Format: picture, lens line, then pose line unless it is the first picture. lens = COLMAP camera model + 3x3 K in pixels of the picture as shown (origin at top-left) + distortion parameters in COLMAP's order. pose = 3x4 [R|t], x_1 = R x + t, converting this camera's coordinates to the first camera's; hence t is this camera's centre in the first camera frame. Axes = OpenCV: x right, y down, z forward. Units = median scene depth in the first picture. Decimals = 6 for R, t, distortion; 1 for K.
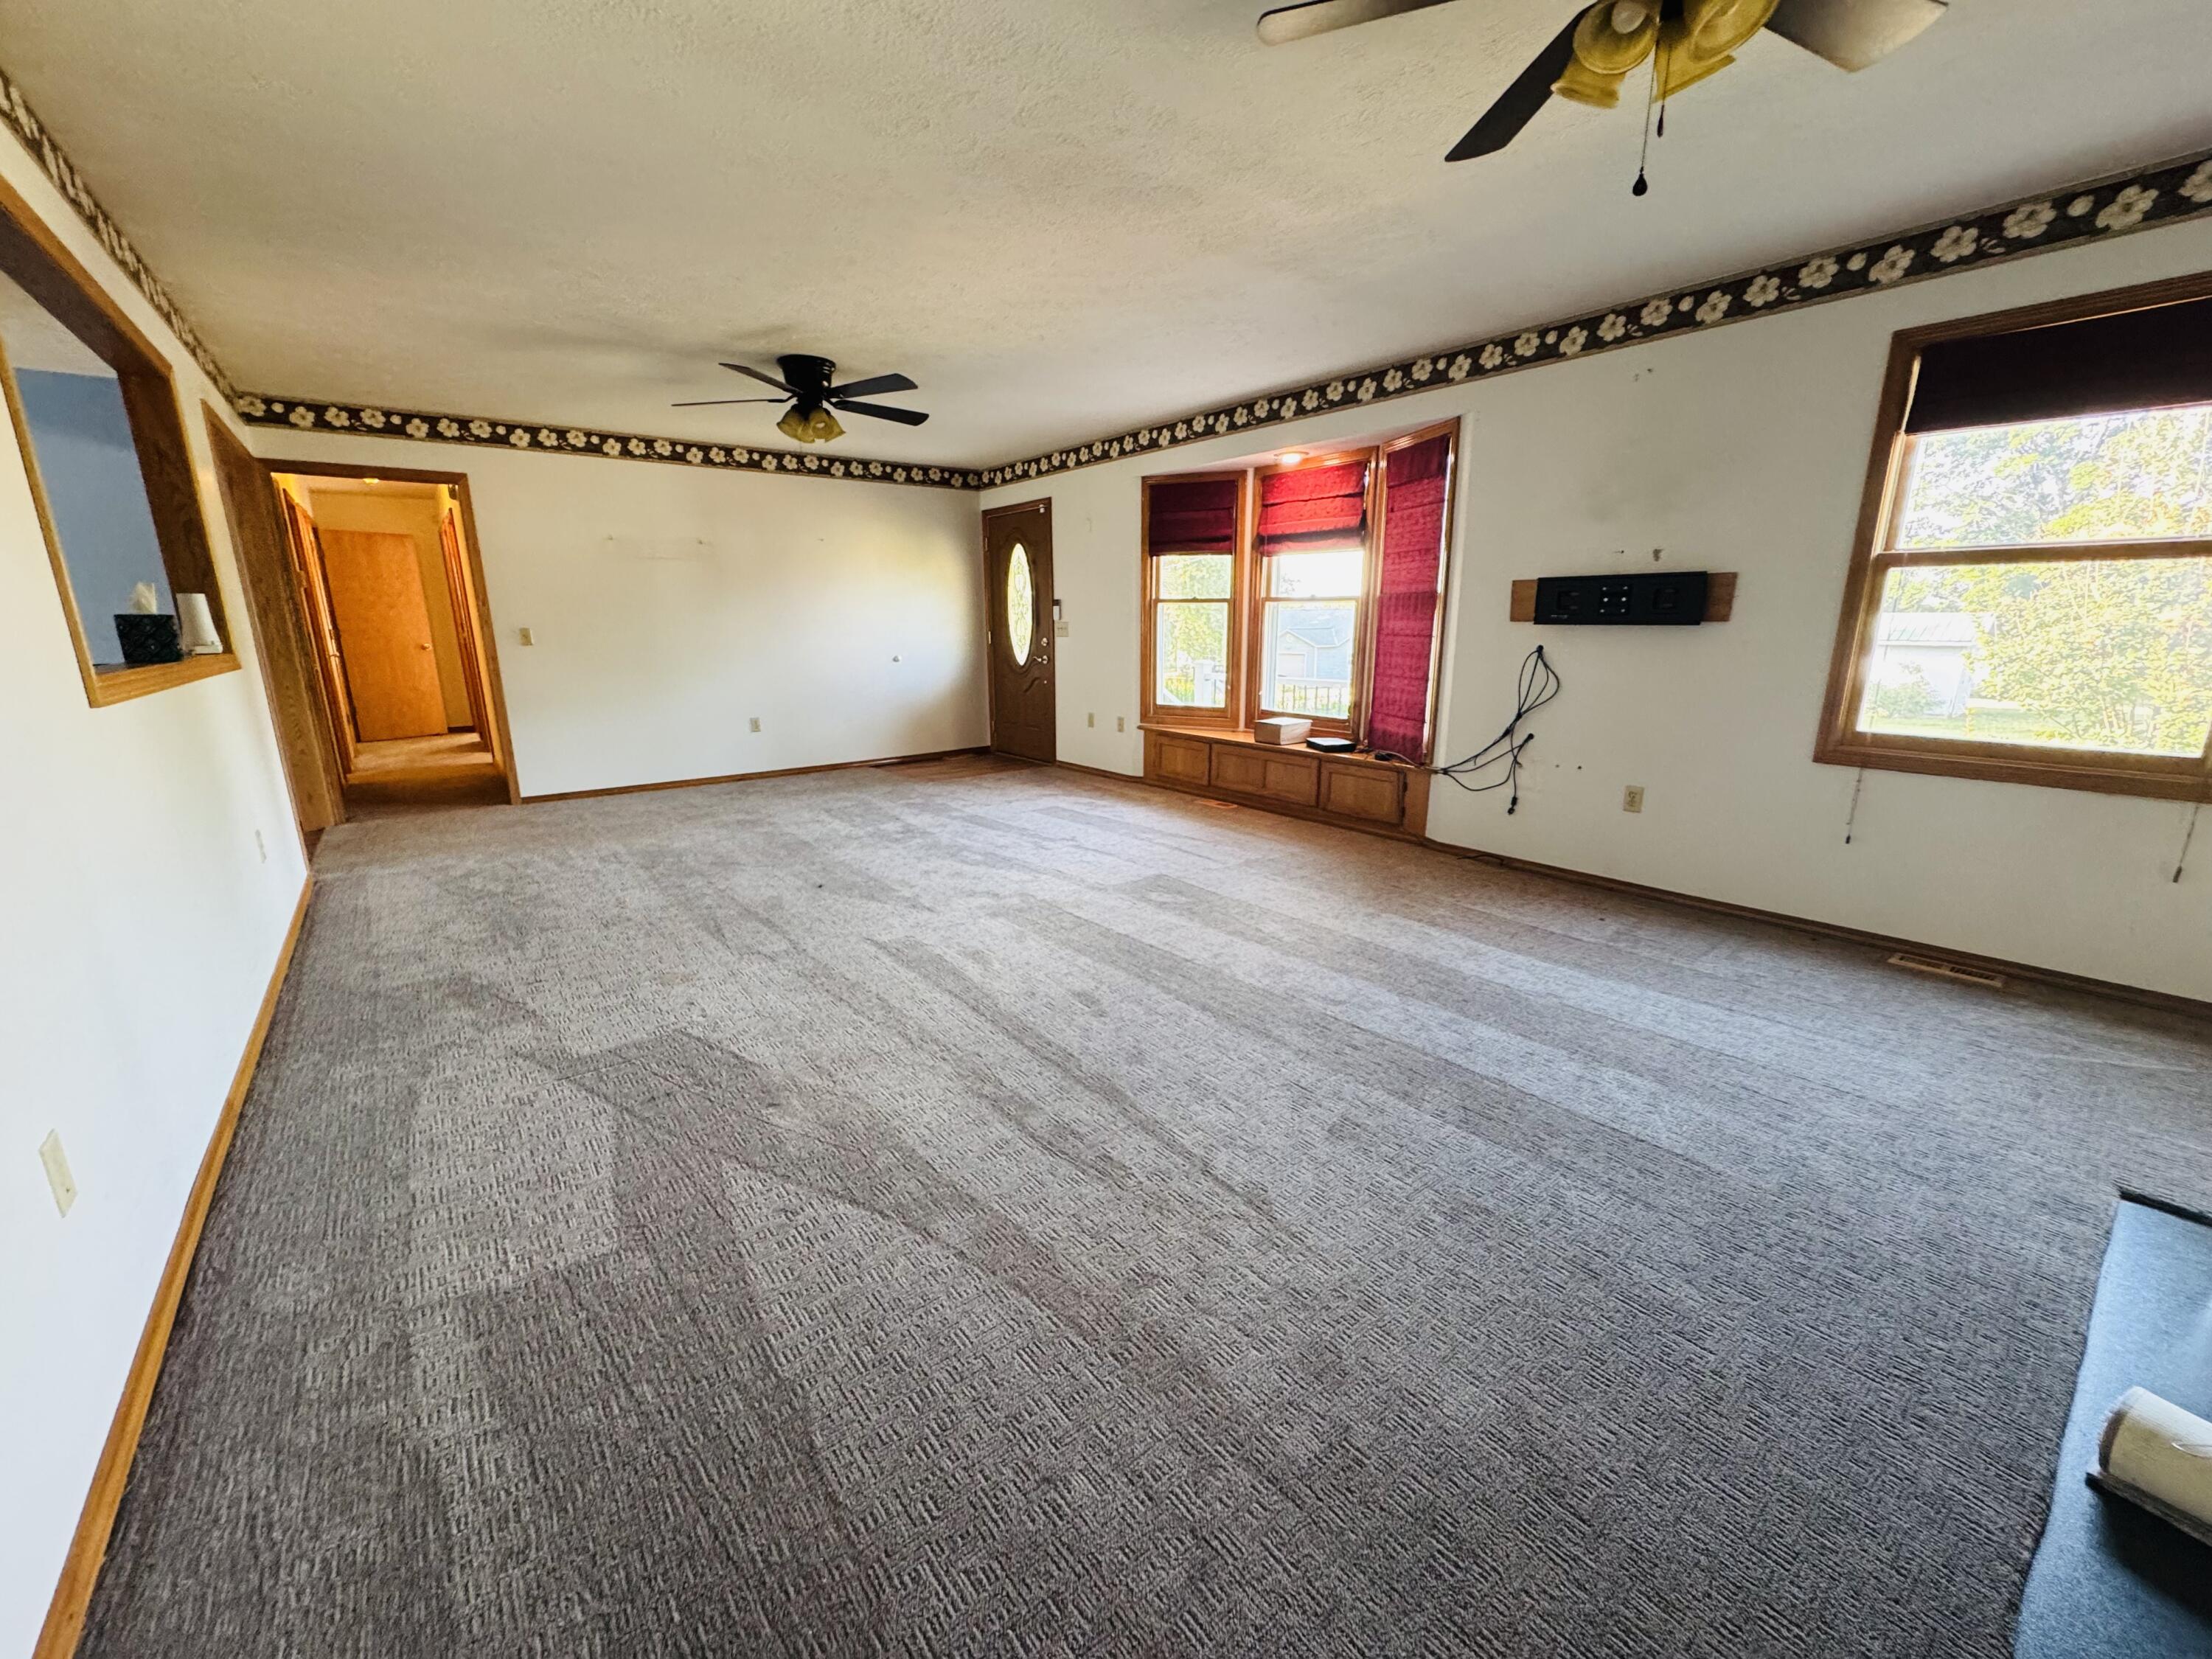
lens RADIAL K [[875.5, 0, 1106.3], [0, 875.5, 827.6], [0, 0, 1]] dist [-0.000916, -0.000216]
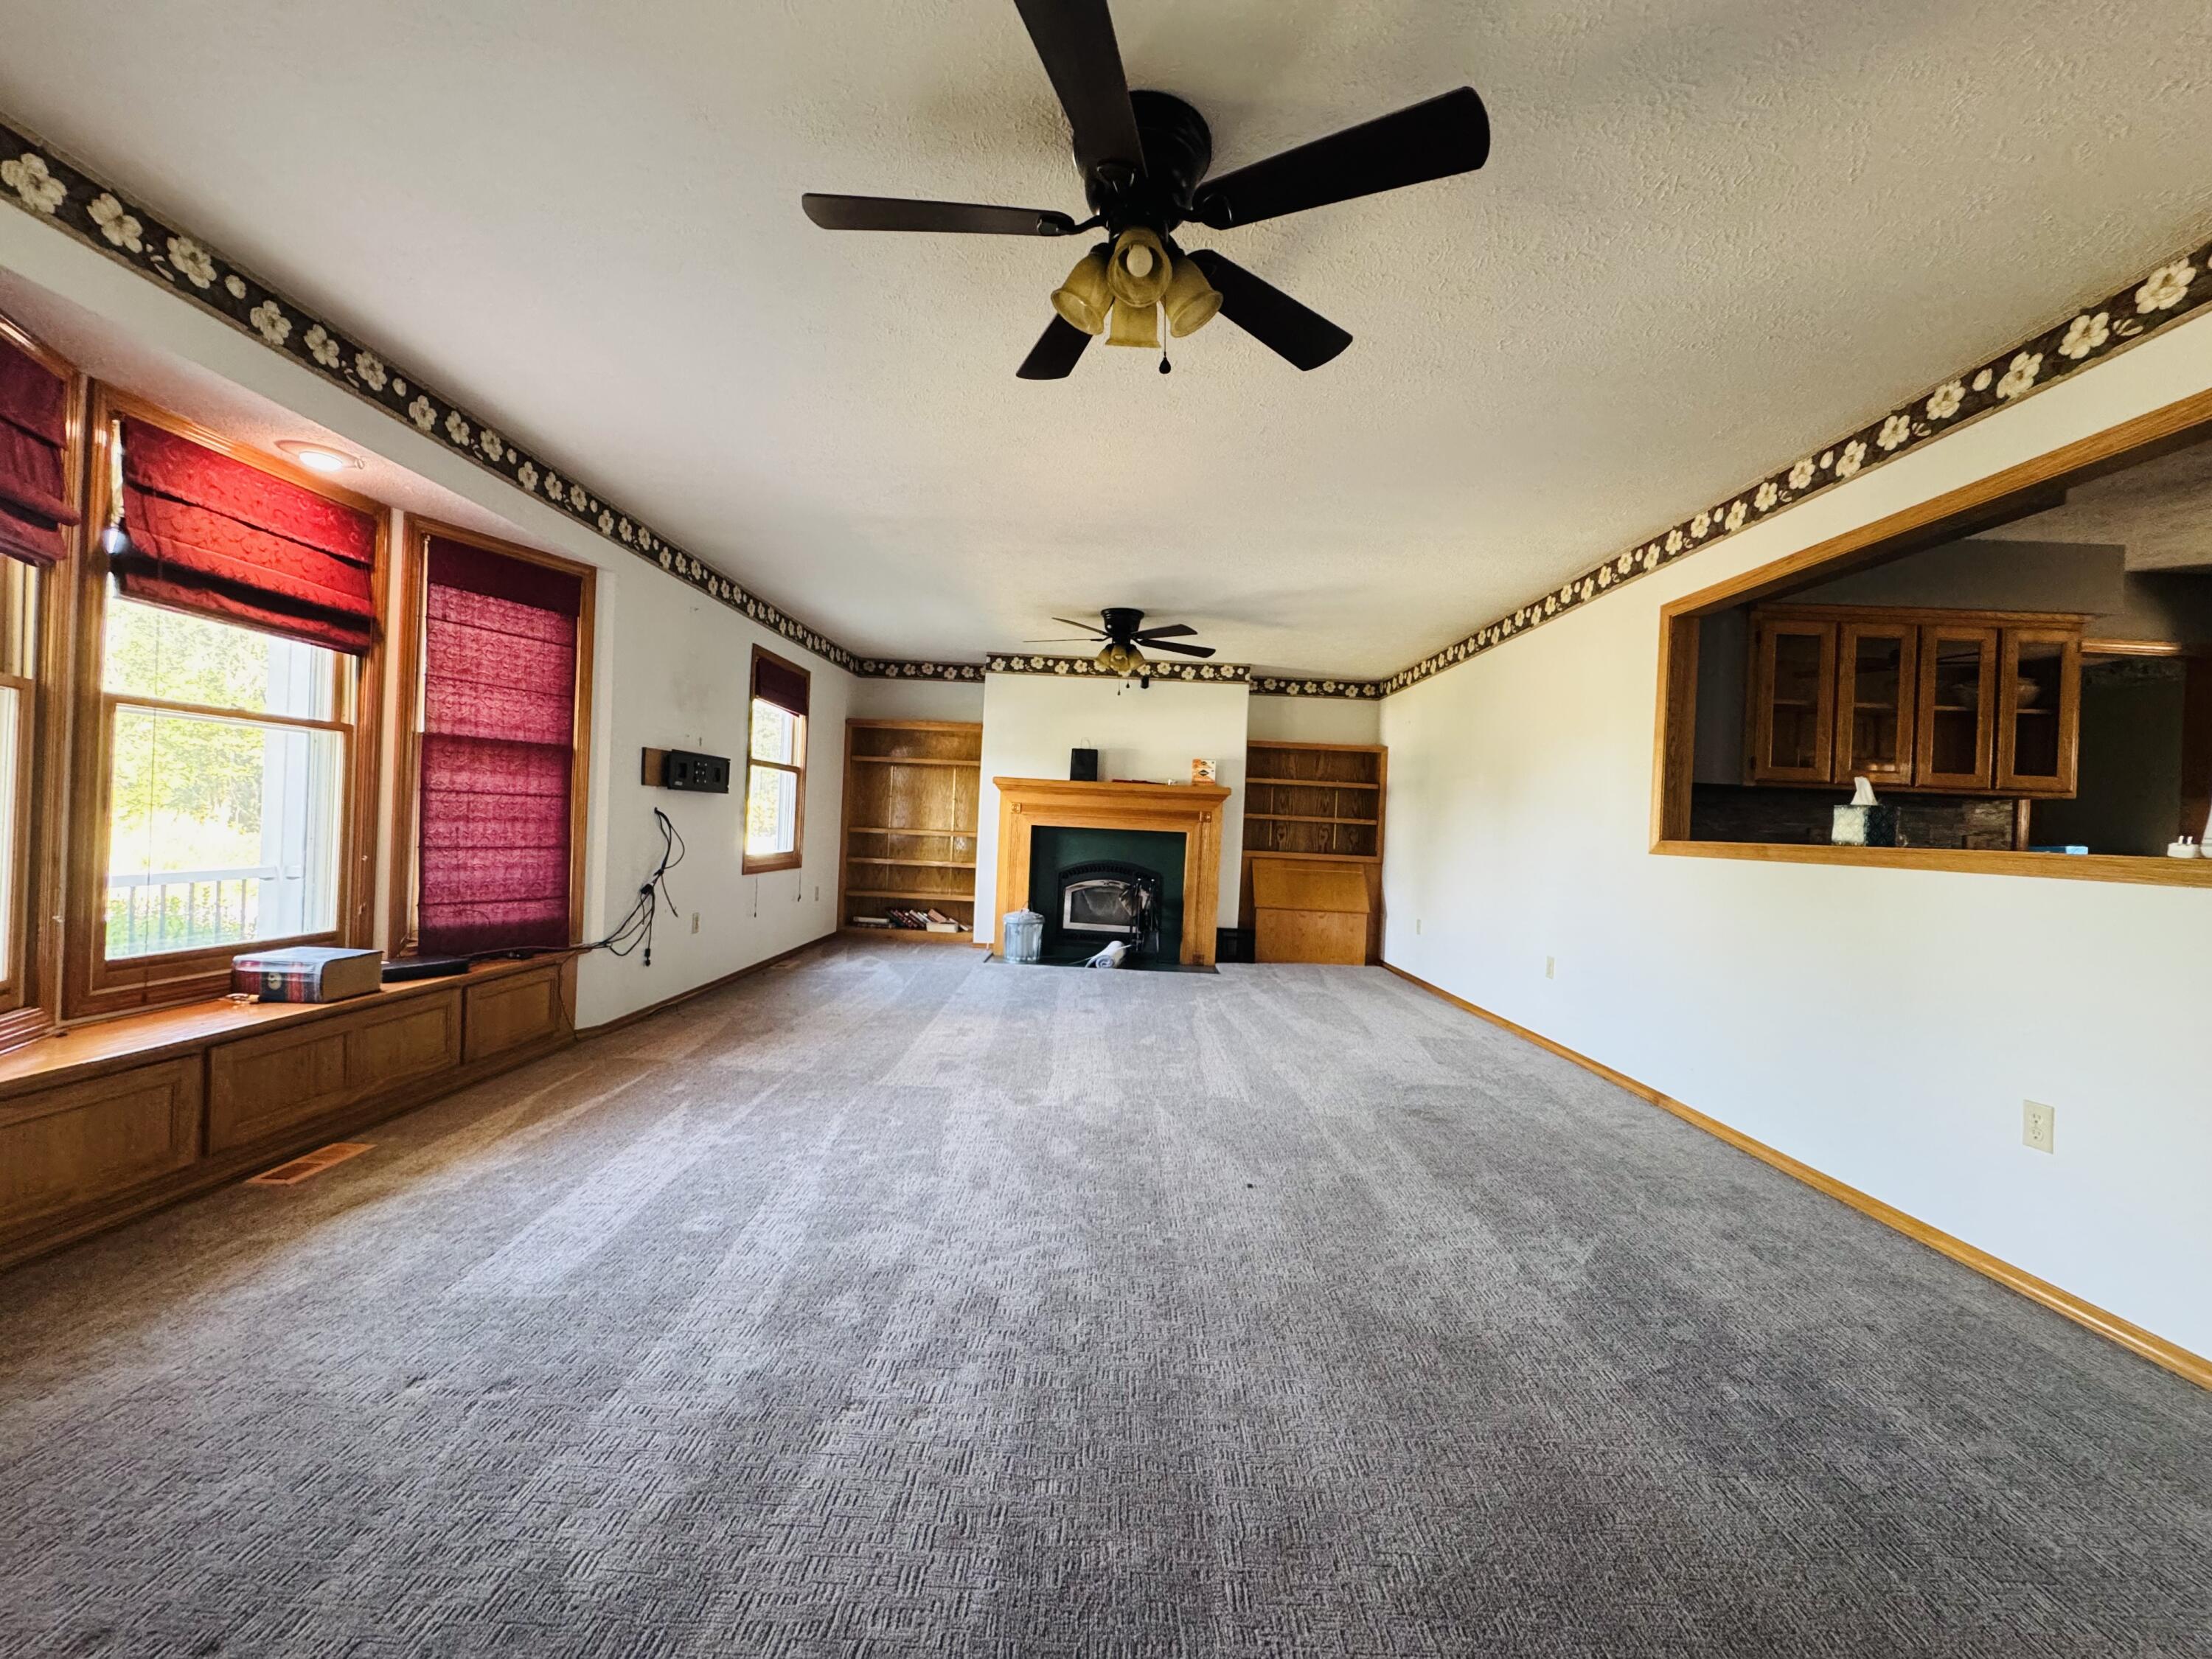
lens RADIAL K [[875.5, 0, 1102.3], [0, 875.5, 825.5], [0, 0, 1]] dist [-0.000916, -0.000216]
pose [[-0.773469, -0.039249, 0.632618, -0.565877], [0.097882, 0.978712, 0.180396, -0.290531], [-0.626231, 0.201453, -0.753161, 1.305476]]
